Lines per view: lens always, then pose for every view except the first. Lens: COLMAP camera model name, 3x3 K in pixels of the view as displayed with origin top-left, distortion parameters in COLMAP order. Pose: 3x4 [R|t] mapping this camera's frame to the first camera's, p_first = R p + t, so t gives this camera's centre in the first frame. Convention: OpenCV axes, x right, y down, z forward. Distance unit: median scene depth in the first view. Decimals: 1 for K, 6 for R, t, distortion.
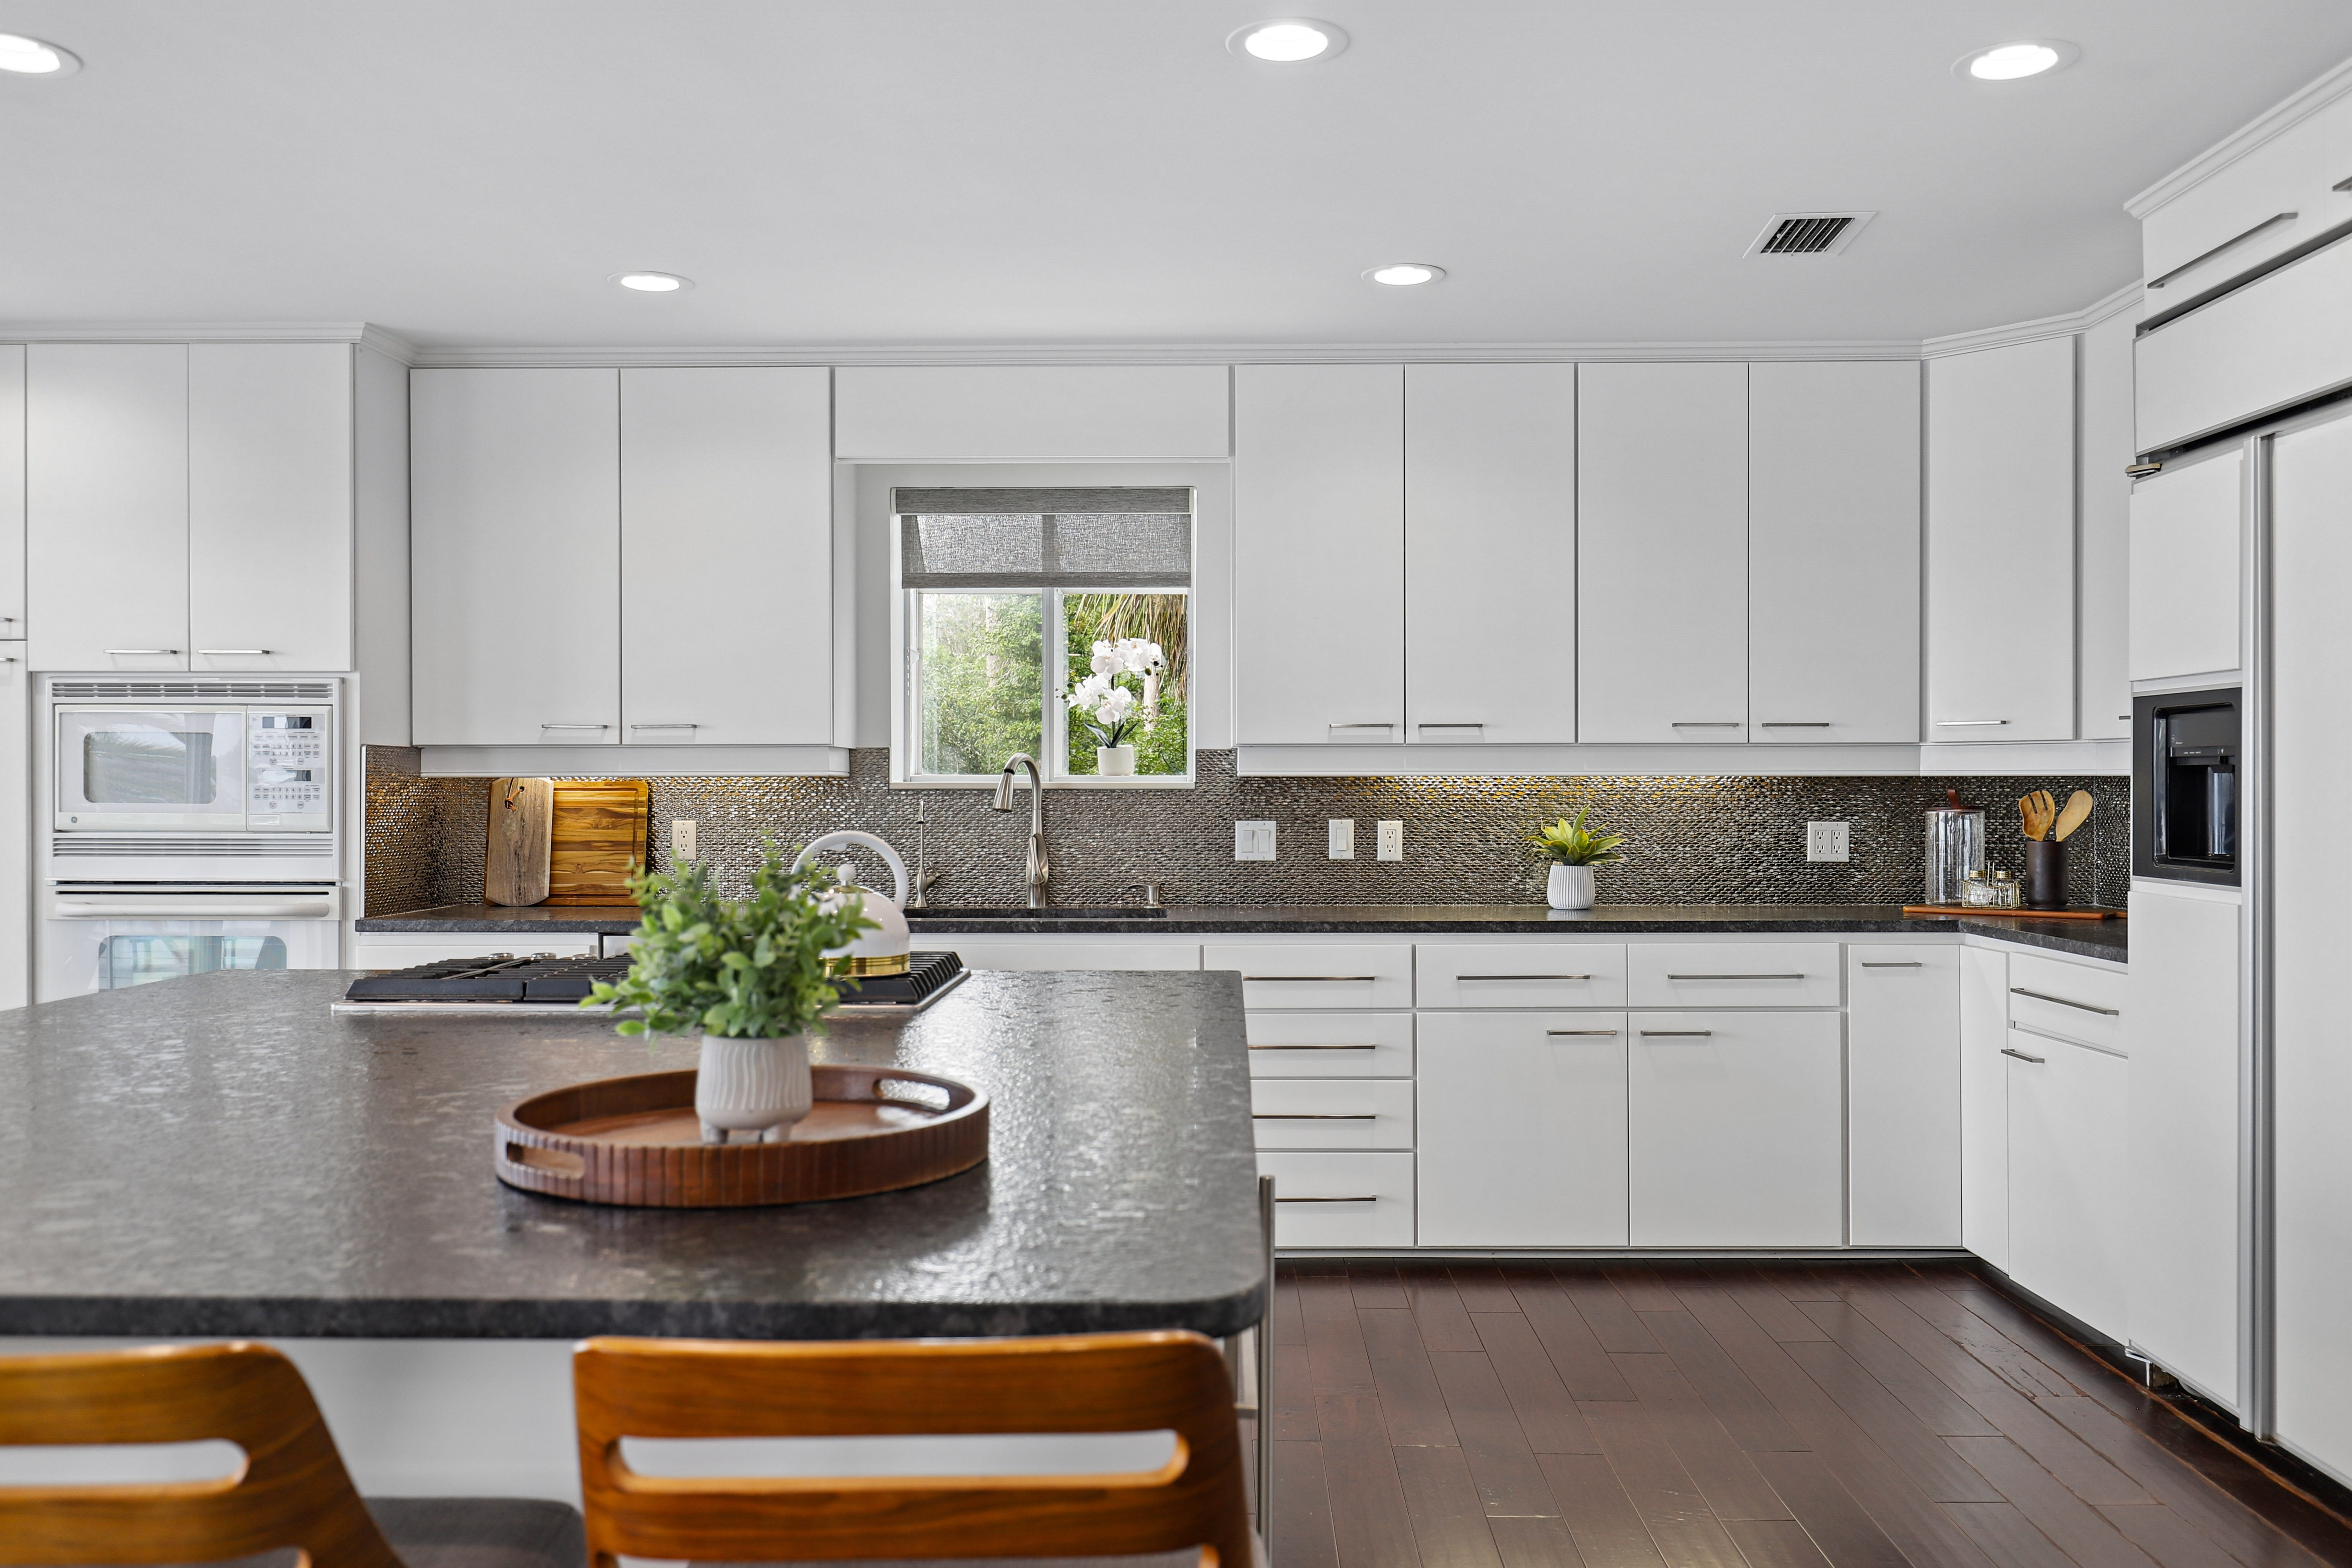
lens RADIAL K [[1939.0, 0, 1180.3], [0, 1939.0, 784.8], [0, 0, 1]] dist [0.014909, -0.018494]
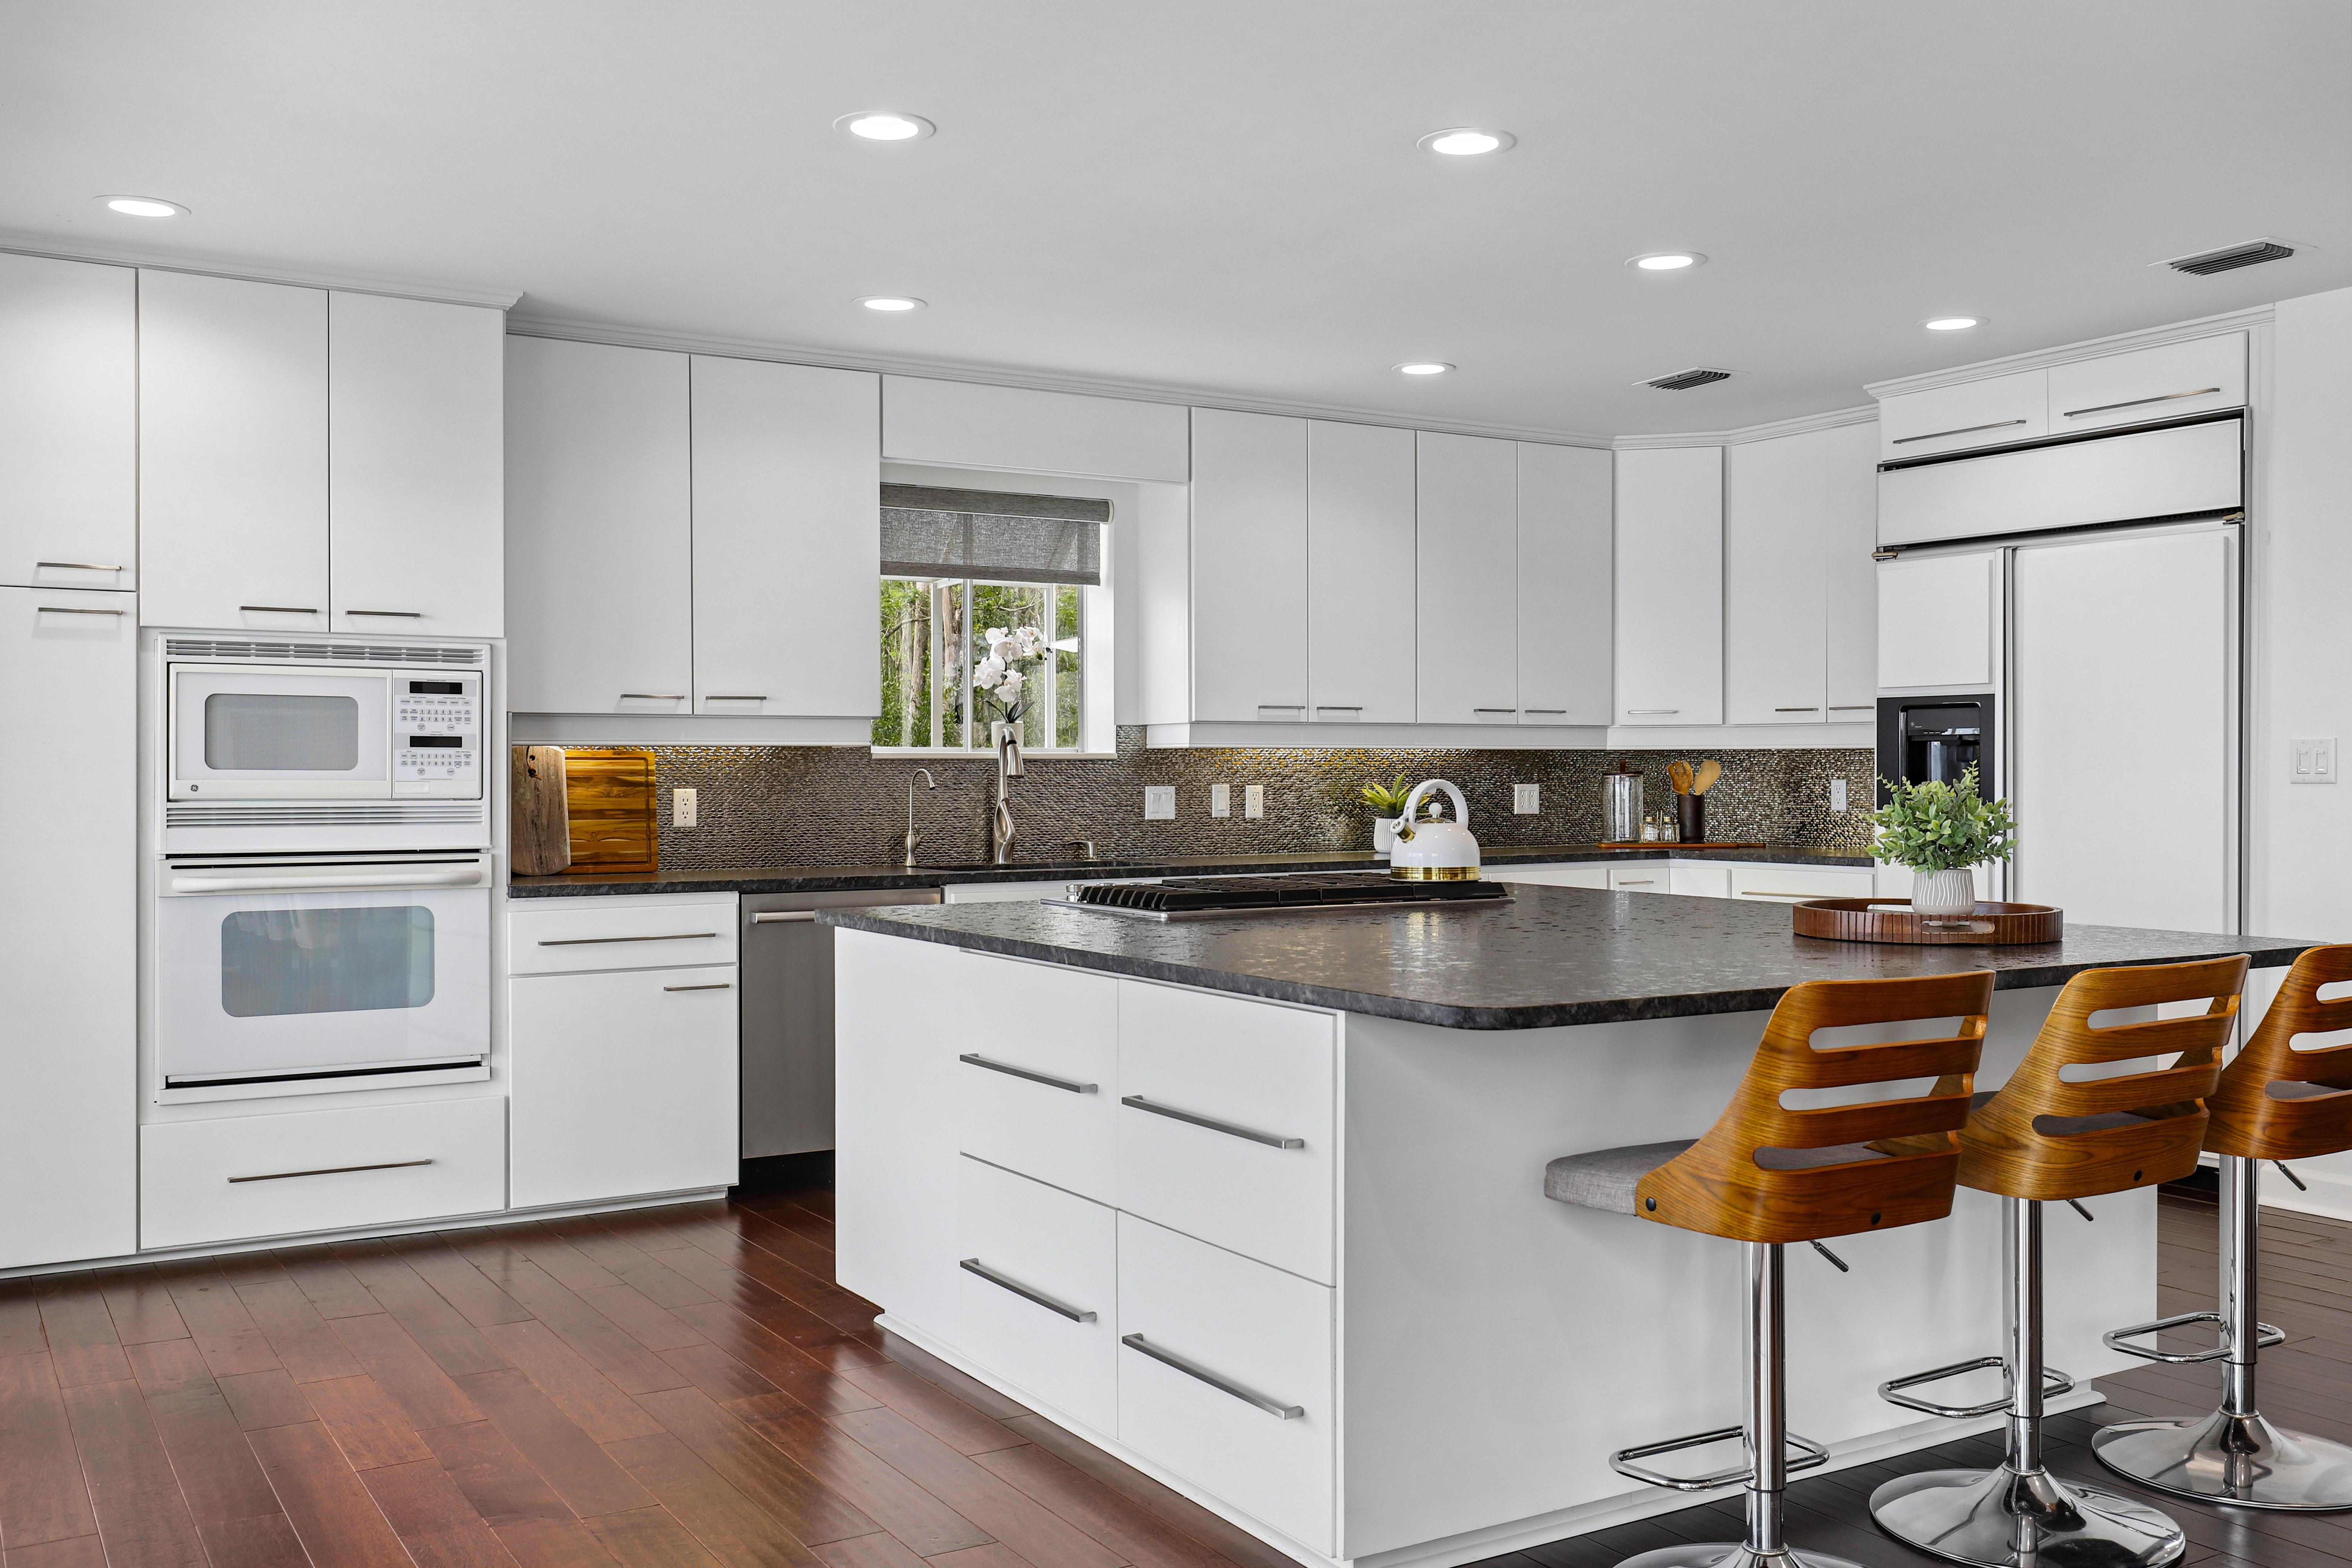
lens RADIAL K [[2076.8, 0, 1179.1], [0, 2076.8, 774.6], [0, 0, 1]] dist [0.004548, 0.007216]
pose [[0.842426, -0.002267, 0.538807, -0.673960], [0.001938, 0.999997, 0.001178, 0.010780], [-0.538808, 0.000052, 0.842429, -0.082692]]
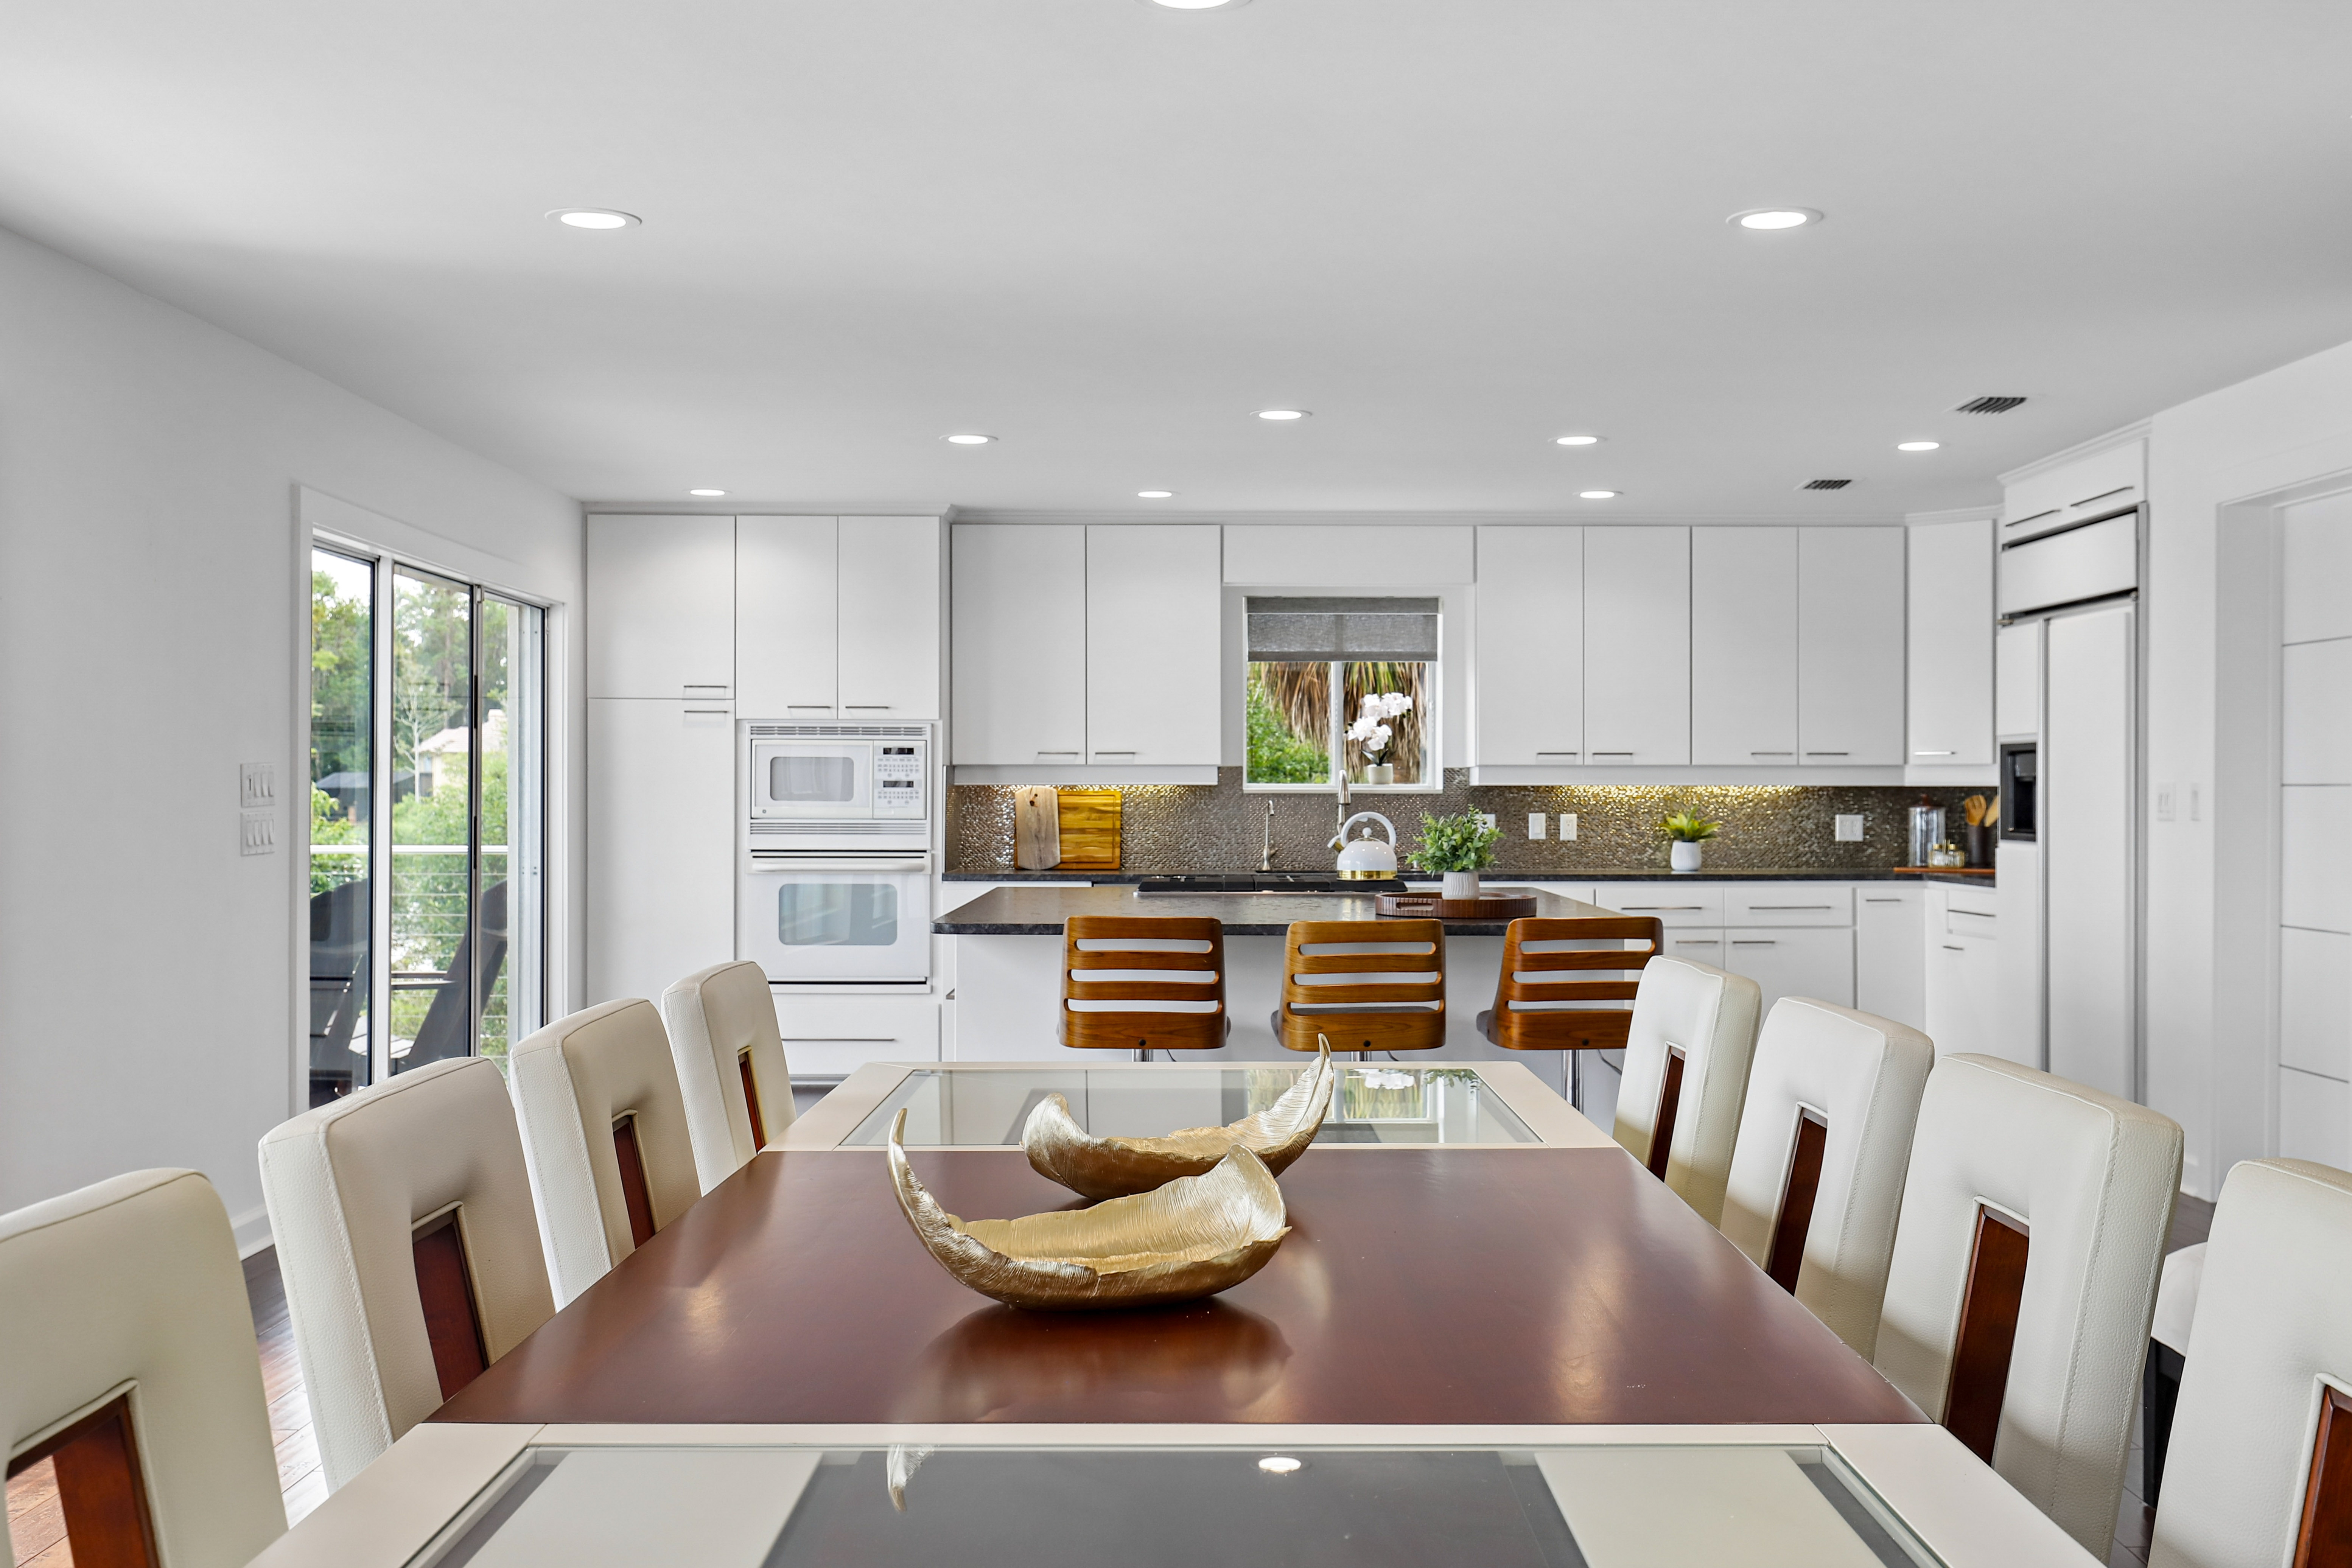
lens RADIAL K [[2262.1, 0, 1214.5], [0, 2262.1, 784.0], [0, 0, 1]] dist [0.014947, 0.000000]
pose [[0.999439, 0.001708, 0.033451, -0.247457], [-0.001587, 0.999992, -0.003660, 0.001522], [-0.033457, 0.003605, 0.999434, -0.839240]]
